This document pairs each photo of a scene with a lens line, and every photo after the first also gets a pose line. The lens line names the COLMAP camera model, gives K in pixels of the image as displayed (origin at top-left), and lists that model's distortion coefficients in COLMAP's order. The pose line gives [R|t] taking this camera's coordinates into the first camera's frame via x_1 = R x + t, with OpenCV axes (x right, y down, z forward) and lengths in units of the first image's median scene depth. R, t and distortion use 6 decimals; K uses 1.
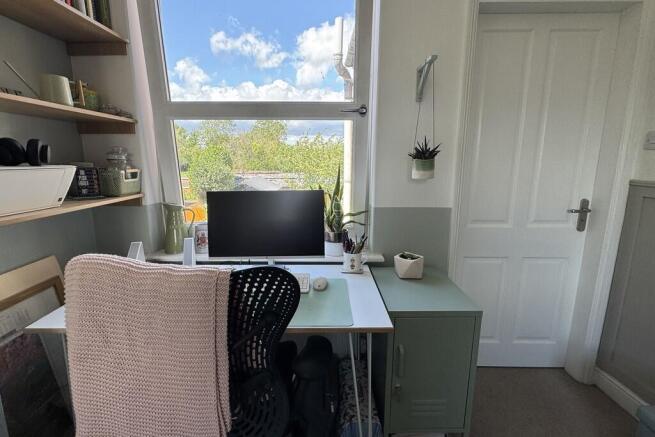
lens RADIAL K [[307.9, 0, 327.5], [0, 307.9, 218.5], [0, 0, 1]] dist [0.003914, 0.000831]
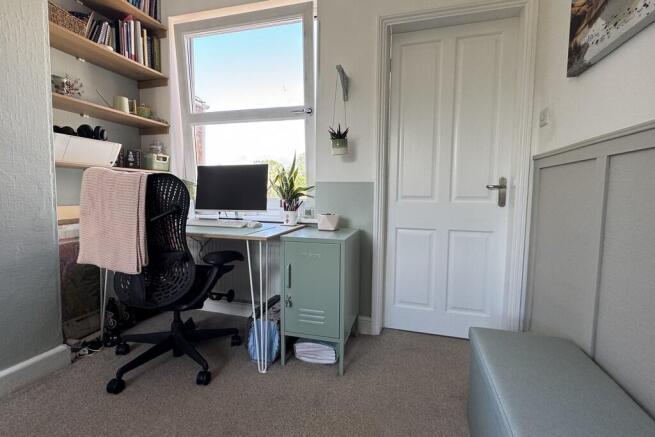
lens RADIAL K [[314.2, 0, 330.4], [0, 314.2, 218.9], [0, 0, 1]] dist [-0.001699, 0.000174]
pose [[0.960344, 0.029767, -0.277223, 0.656272], [-0.061396, 0.992456, -0.106119, 0.288738], [0.271973, 0.118931, 0.954927, -0.266243]]
